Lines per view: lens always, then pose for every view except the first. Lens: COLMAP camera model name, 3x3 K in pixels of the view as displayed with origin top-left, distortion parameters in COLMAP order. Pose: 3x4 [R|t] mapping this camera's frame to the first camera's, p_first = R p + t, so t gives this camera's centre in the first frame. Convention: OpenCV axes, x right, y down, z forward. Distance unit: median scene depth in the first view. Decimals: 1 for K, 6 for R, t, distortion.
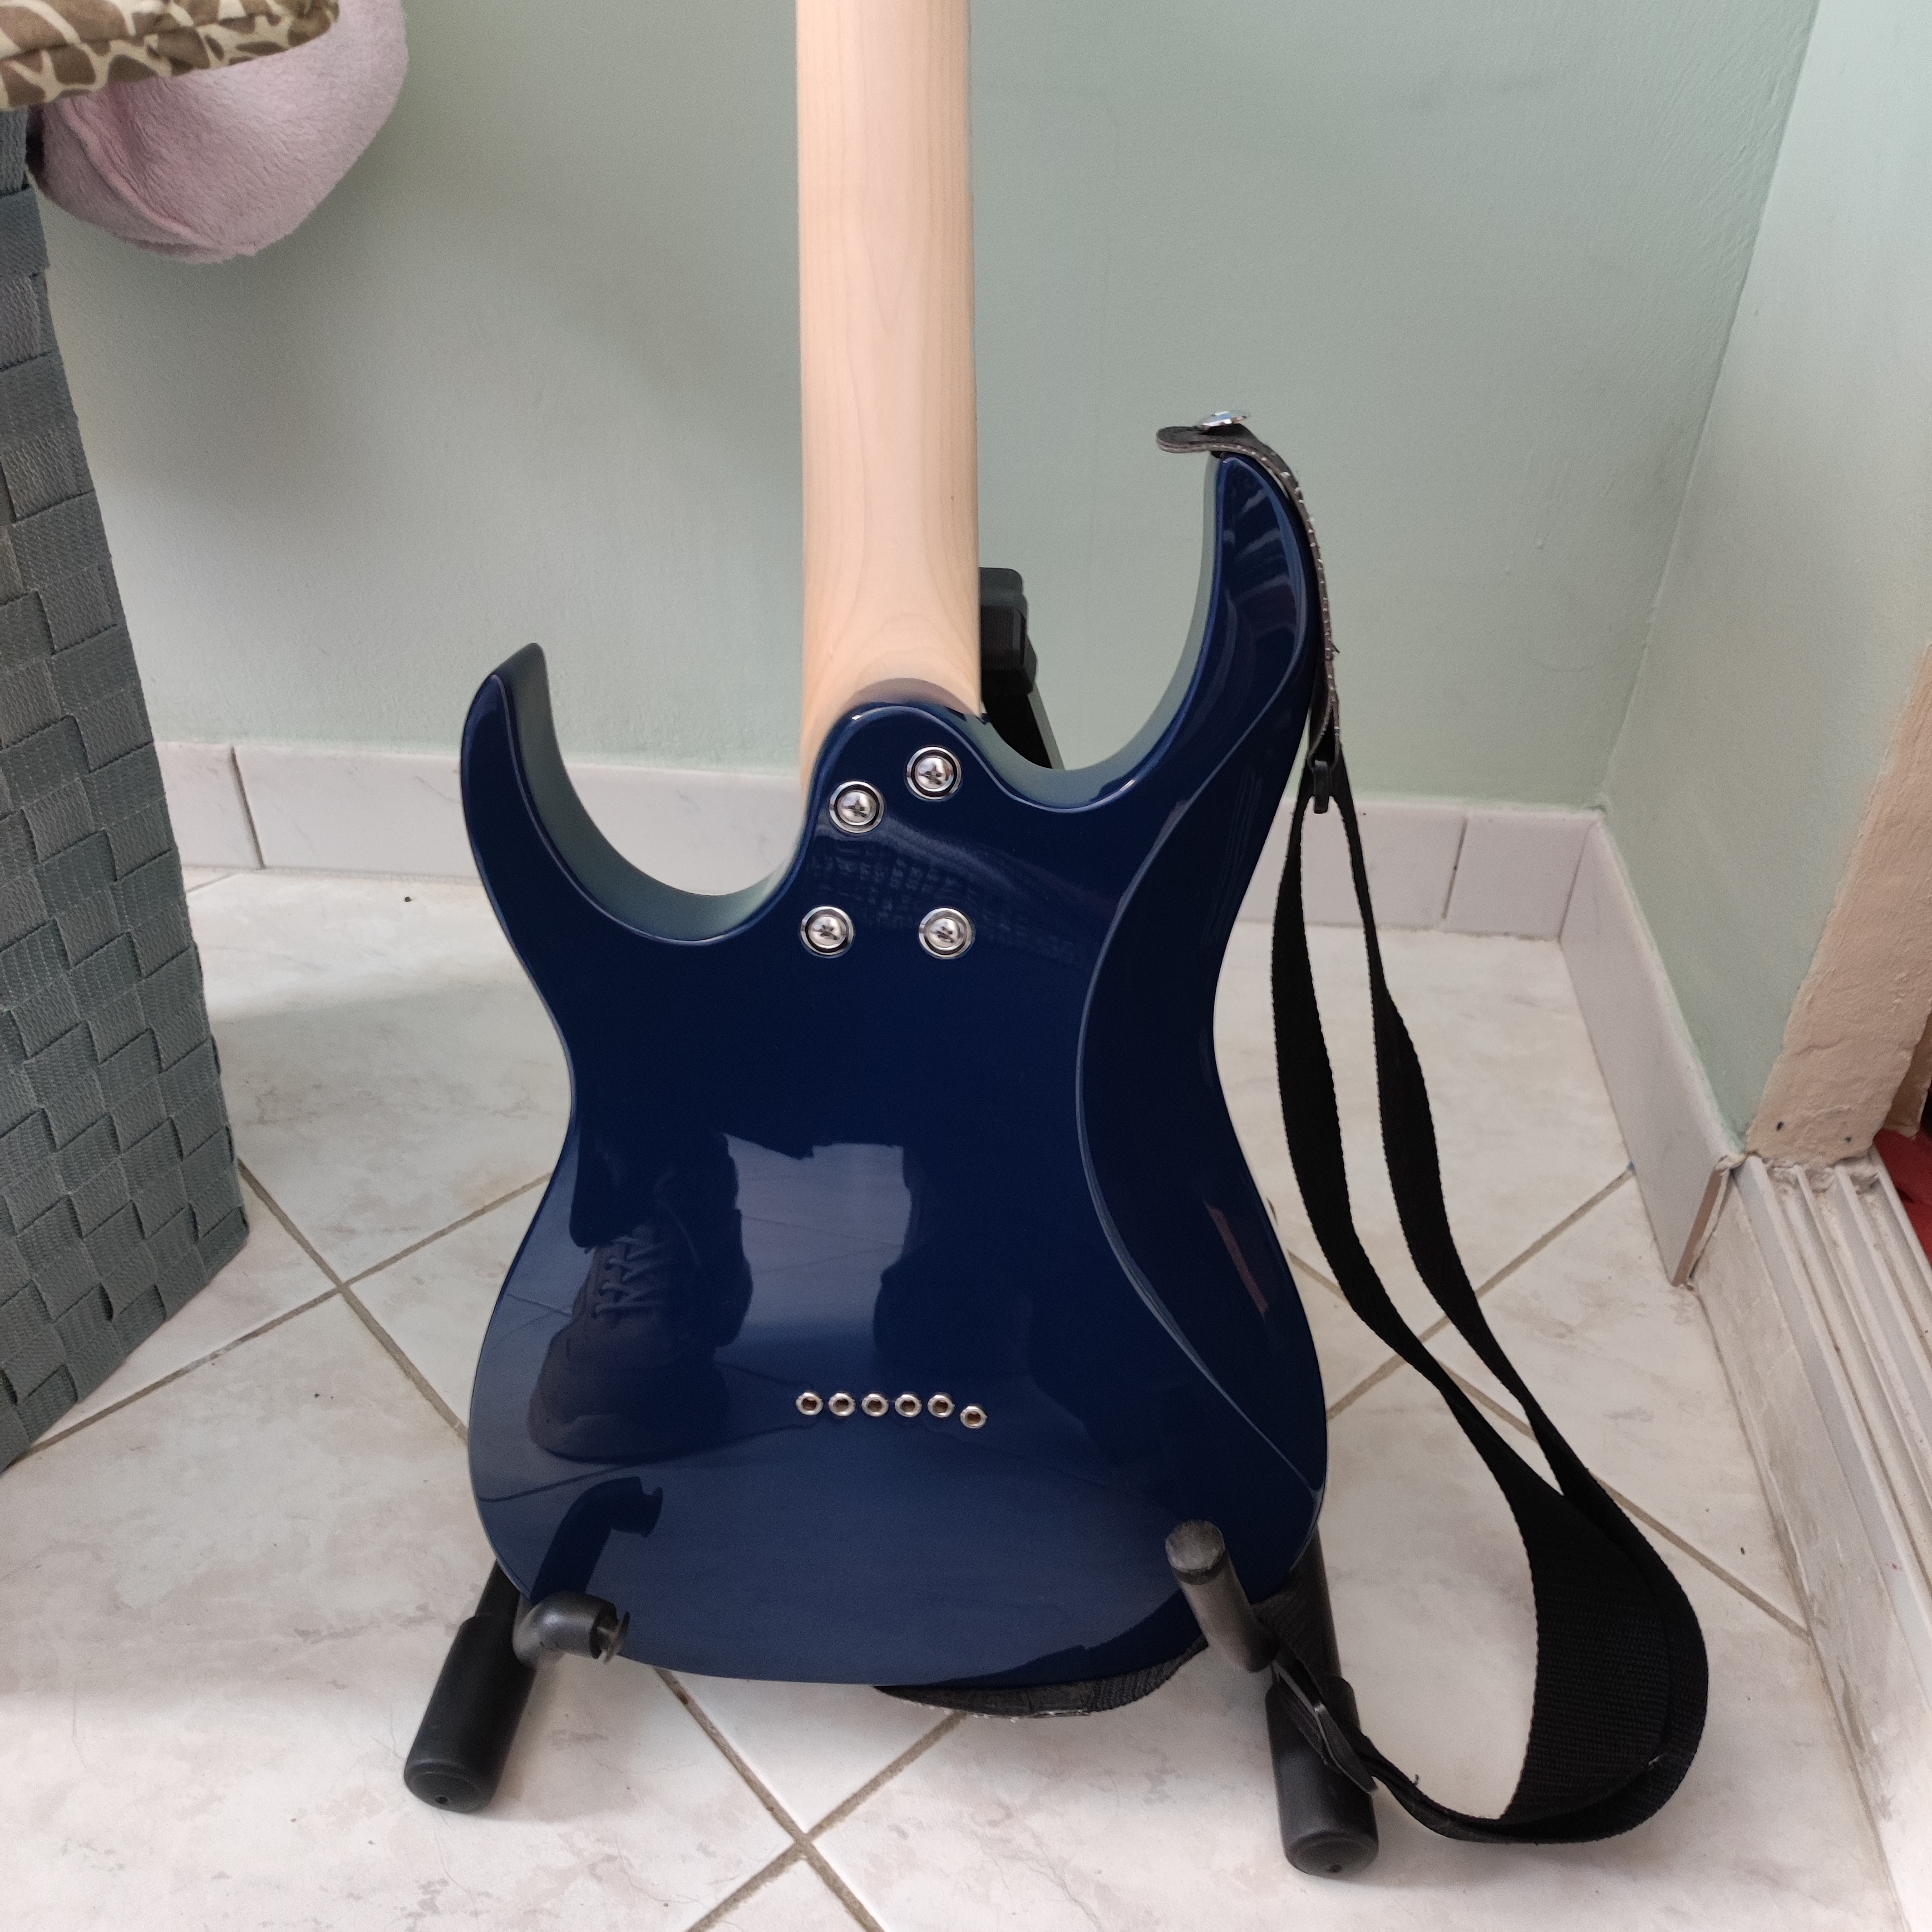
lens RADIAL K [[1838.7, 0, 966.0], [0, 1838.7, 966.0], [0, 0, 1]] dist [0.020256, -0.020294]
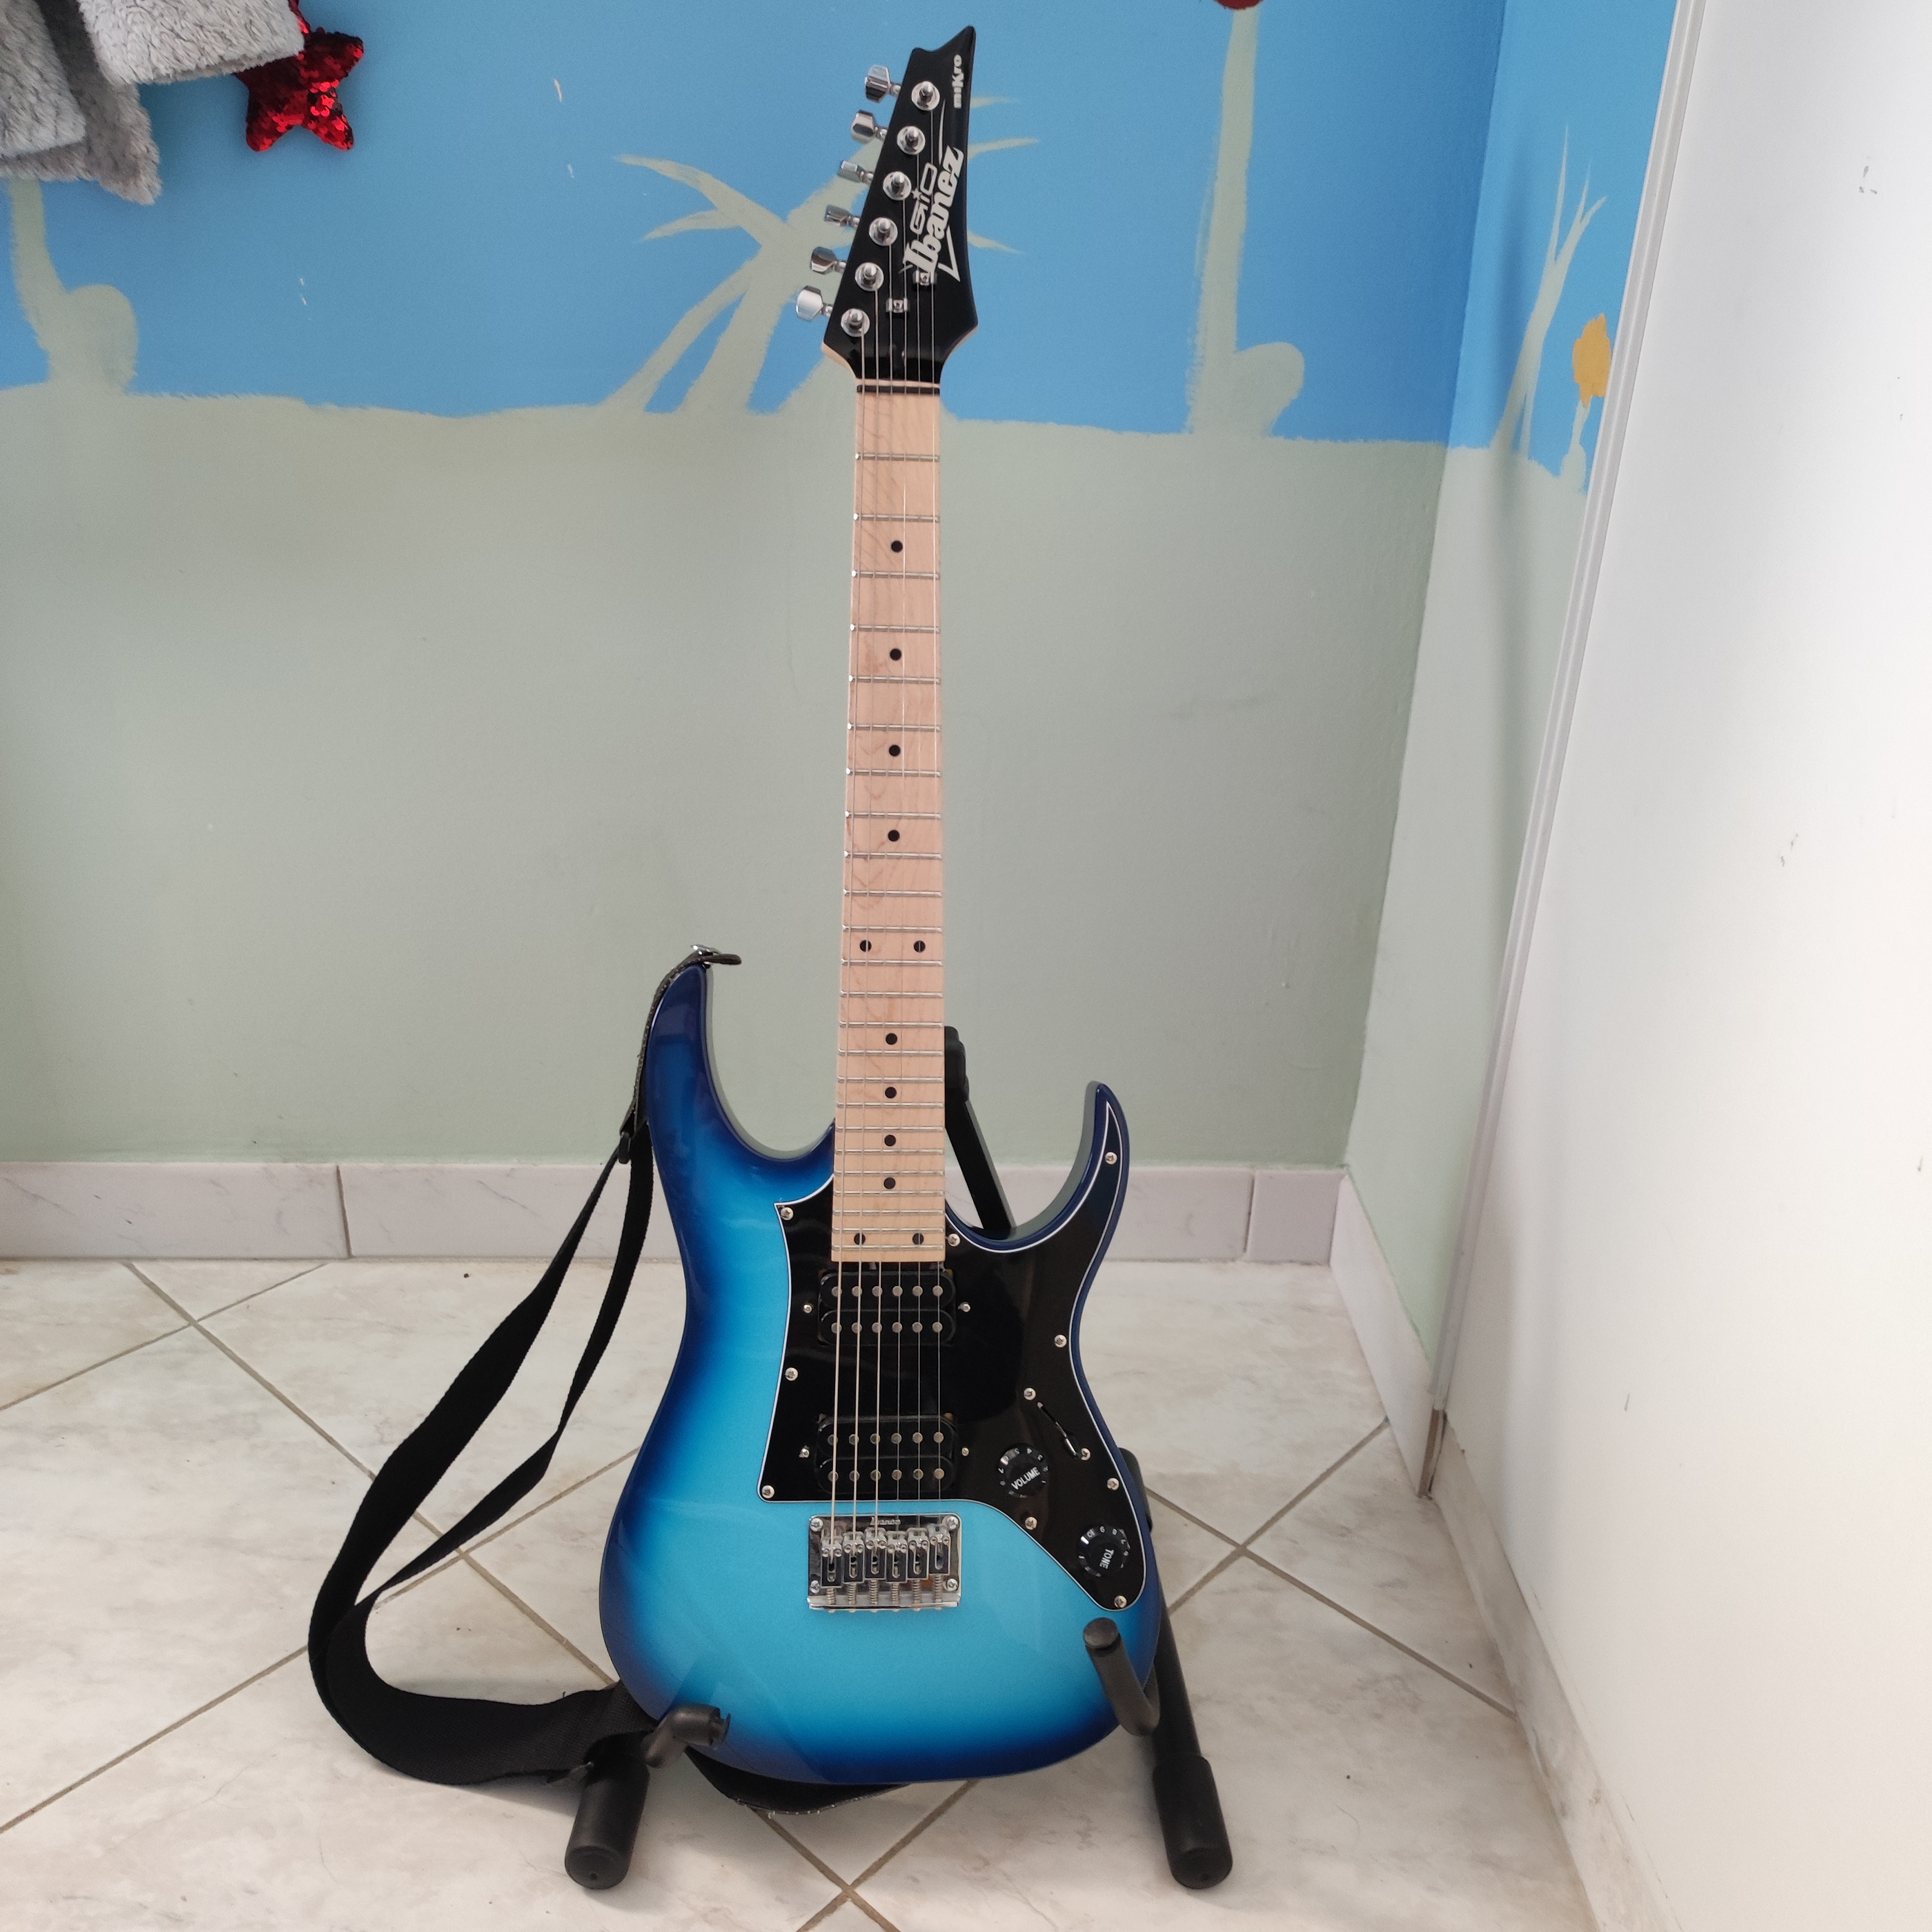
lens RADIAL K [[1838.7, 0, 966.0], [0, 1838.7, 966.0], [0, 0, 1]] dist [0.020256, -0.020294]
pose [[0.995242, -0.032906, 0.091713, -0.077864], [0.052110, 0.975084, -0.215631, 0.061487], [-0.082332, 0.219384, 0.972158, -0.430473]]
